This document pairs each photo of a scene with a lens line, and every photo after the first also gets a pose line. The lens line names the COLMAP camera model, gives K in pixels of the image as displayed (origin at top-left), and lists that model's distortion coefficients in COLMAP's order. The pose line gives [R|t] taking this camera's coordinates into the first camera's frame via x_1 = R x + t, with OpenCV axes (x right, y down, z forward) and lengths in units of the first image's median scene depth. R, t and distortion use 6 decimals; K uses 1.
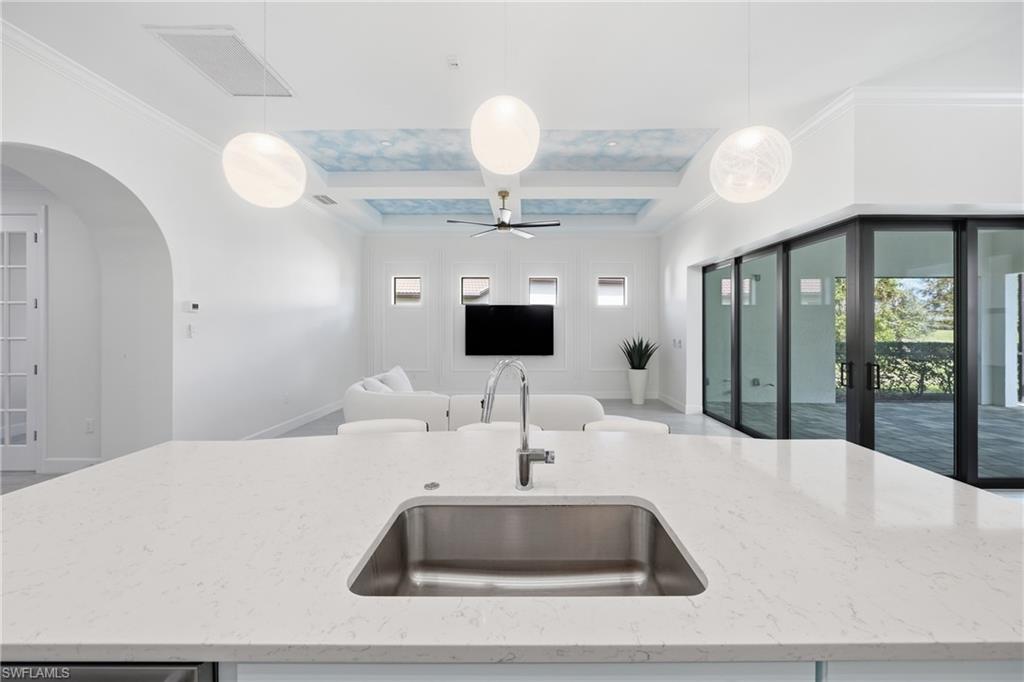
lens RADIAL K [[366.9, 0, 526.4], [0, 366.9, 327.8], [0, 0, 1]] dist [-0.000275, 0.000012]
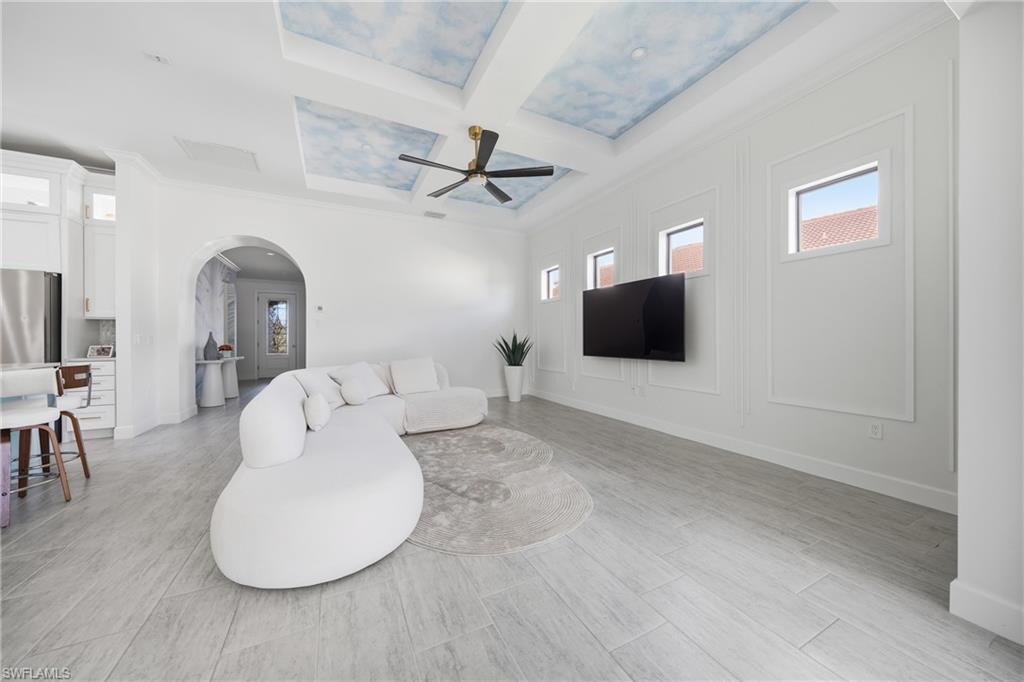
lens RADIAL K [[352.0, 0, 513.9], [0, 352.0, 335.9], [0, 0, 1]] dist [-0.002075, 0.000201]
pose [[0.444651, -0.008152, -0.895667, 0.528684], [0.000880, 0.999962, -0.008664, 0.048415], [0.895704, 0.003064, 0.444641, 0.659620]]
